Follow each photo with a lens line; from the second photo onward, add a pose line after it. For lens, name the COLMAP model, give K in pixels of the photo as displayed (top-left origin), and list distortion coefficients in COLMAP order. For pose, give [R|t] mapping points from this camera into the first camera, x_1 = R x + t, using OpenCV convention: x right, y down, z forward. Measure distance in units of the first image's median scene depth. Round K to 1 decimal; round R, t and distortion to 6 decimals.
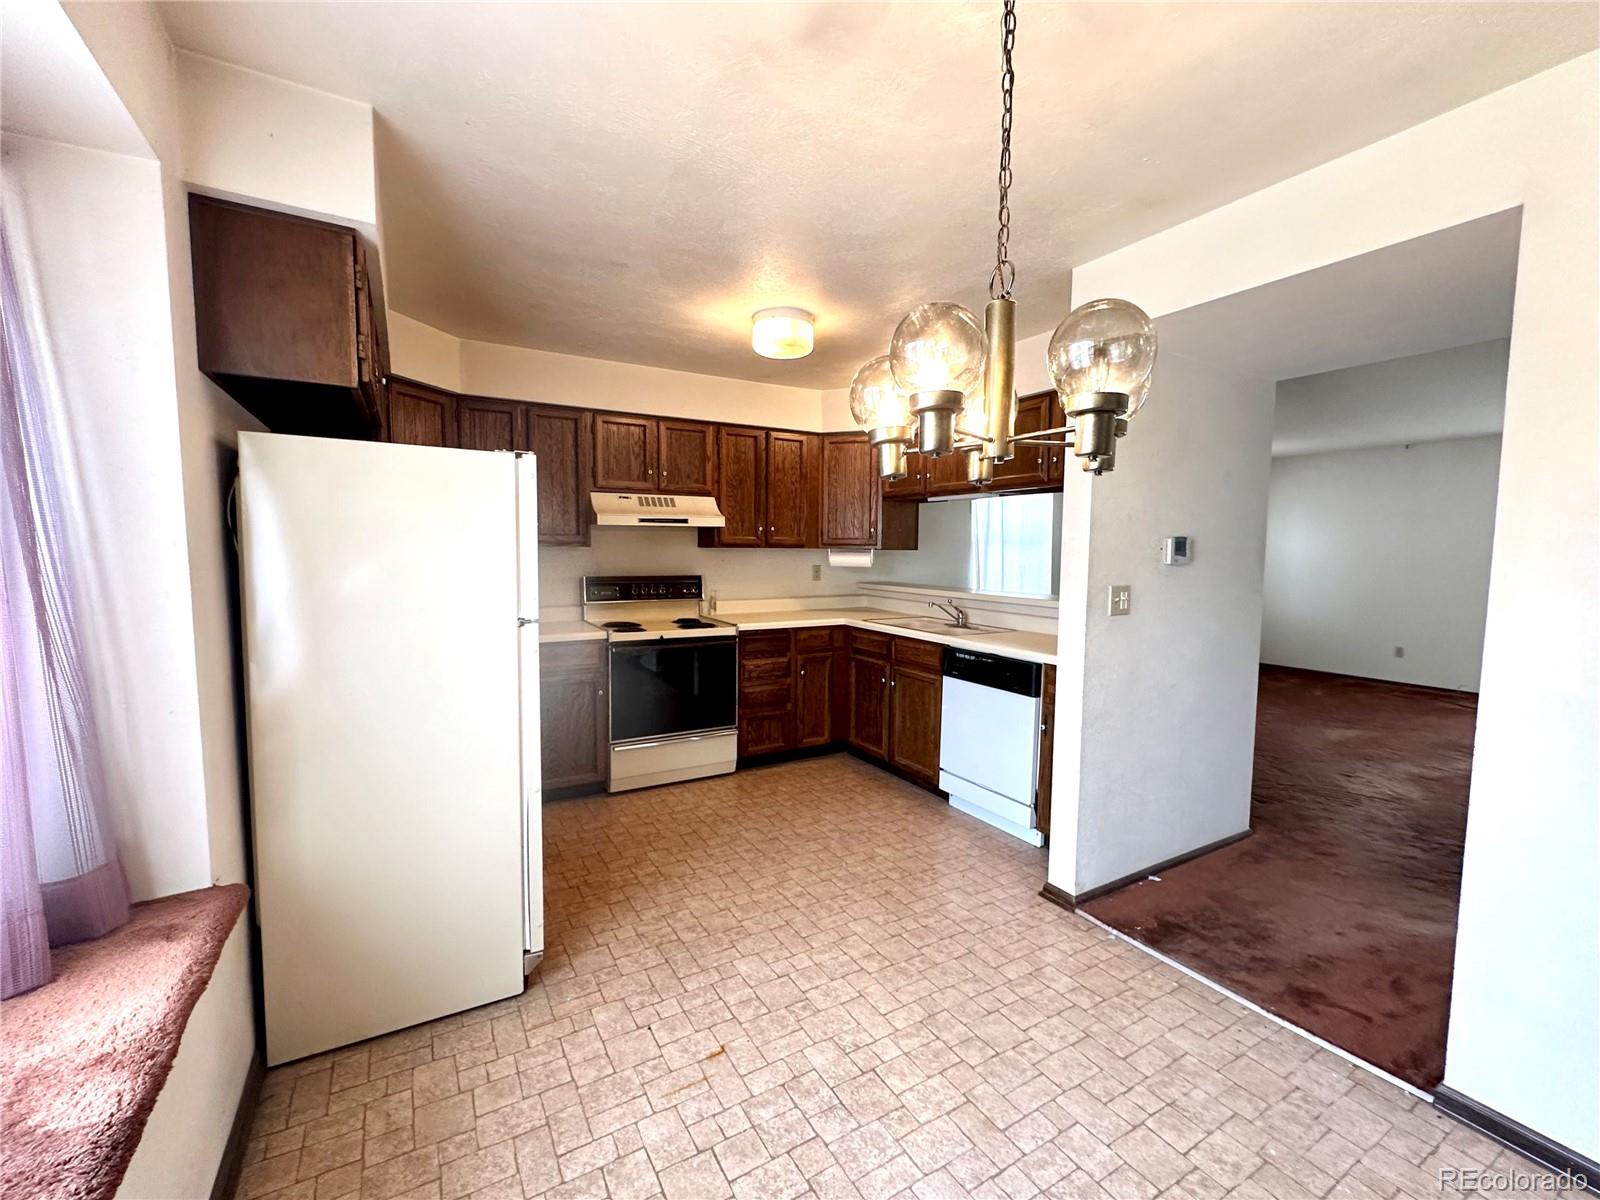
lens RADIAL K [[674.0, 0, 800.4], [0, 674.0, 603.5], [0, 0, 1]] dist [-0.002457, -0.000213]
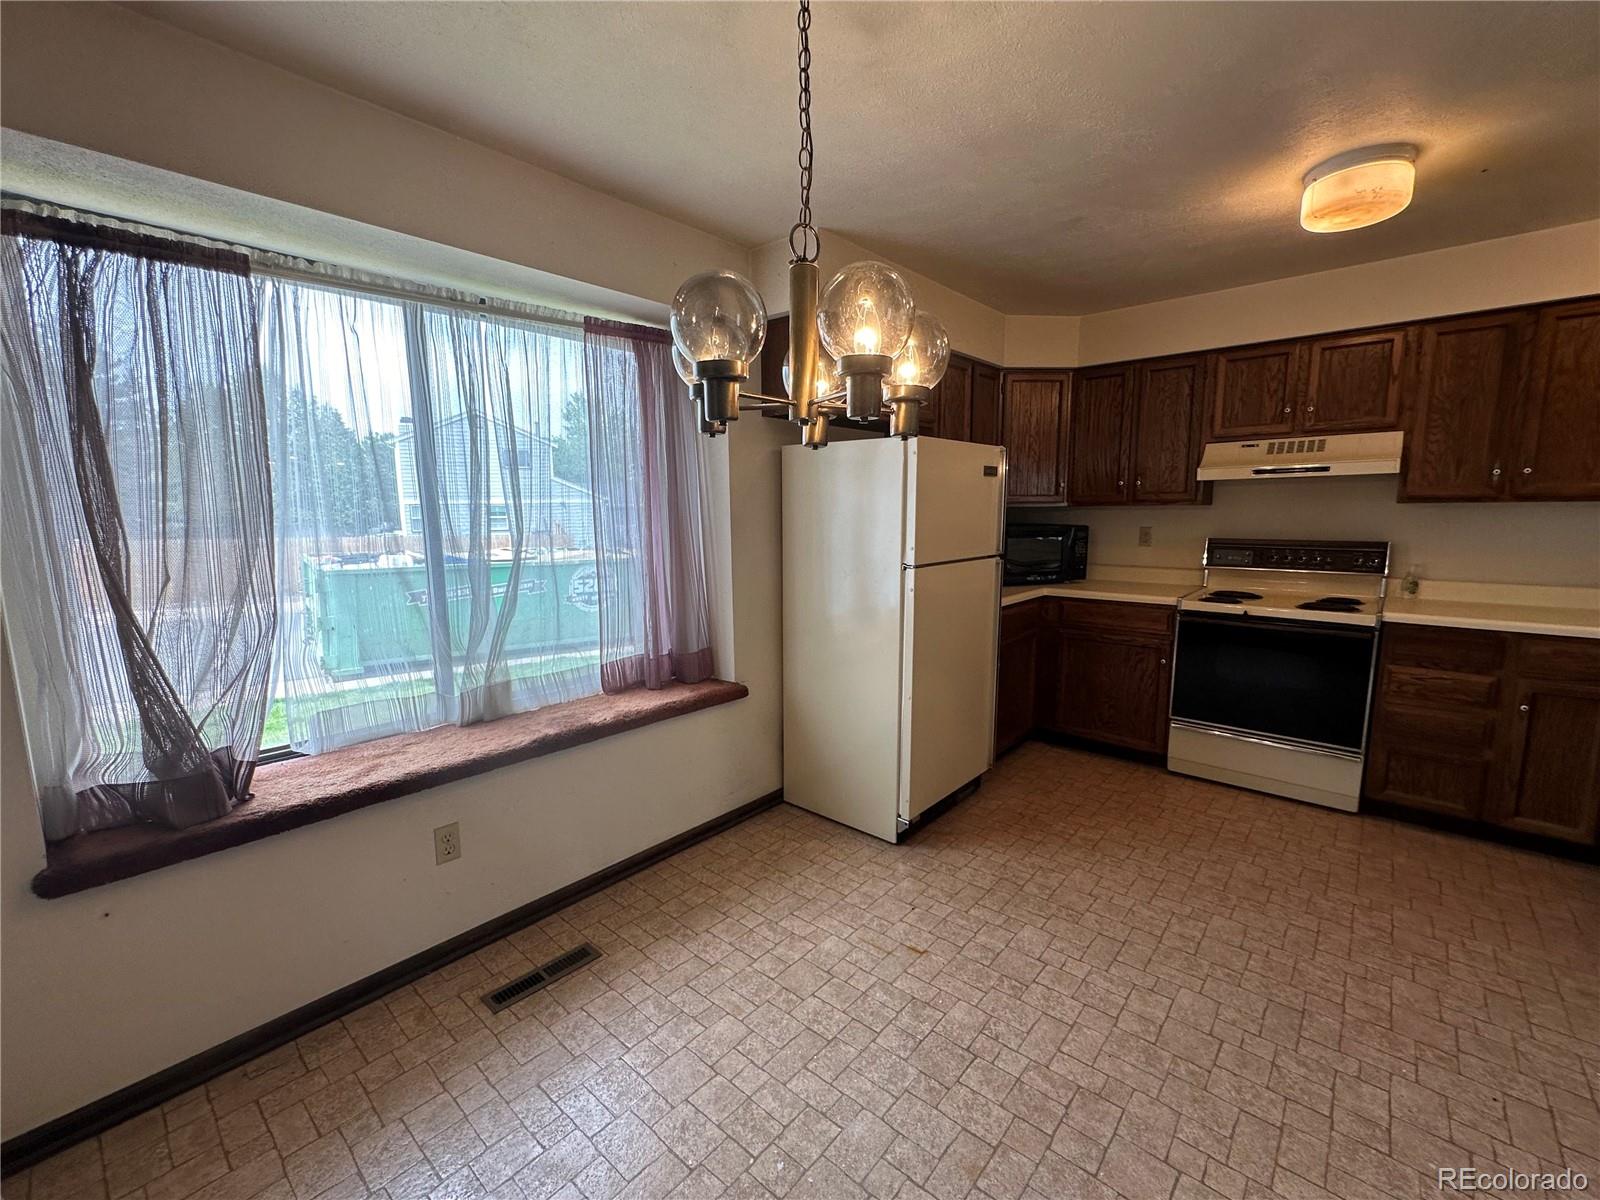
lens RADIAL K [[674.0, 0, 800.4], [0, 674.0, 603.5], [0, 0, 1]] dist [-0.002457, -0.000213]
pose [[0.314304, 0.122843, -0.941341, 0.373690], [-0.065023, 0.992049, 0.107750, -0.014564], [0.947093, 0.027343, 0.319793, 0.192797]]
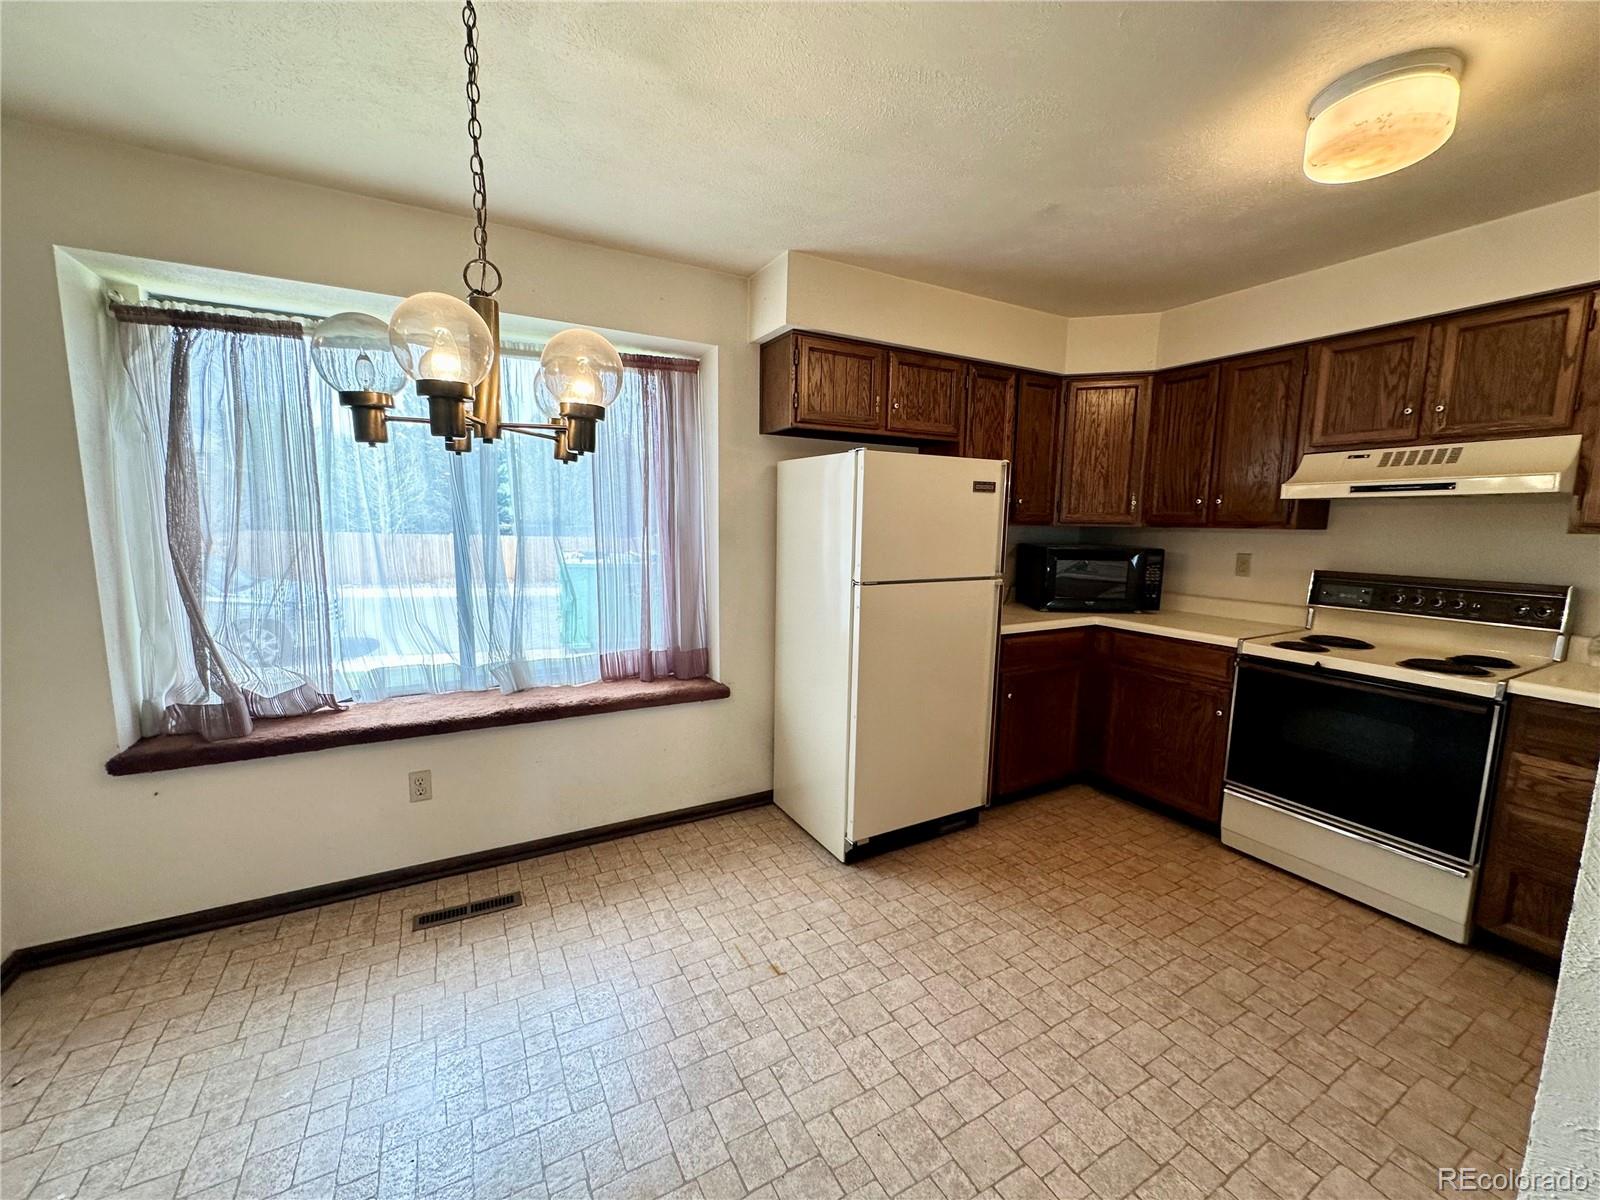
lens RADIAL K [[637.9, 0, 799.8], [0, 637.9, 602.3], [0, 0, 1]] dist [-0.002040, 0.000133]
pose [[-0.020178, 0.120068, -0.992561, 0.393912], [-0.094131, 0.988125, 0.121445, -0.036659], [0.995355, 0.095882, -0.008636, 0.447213]]
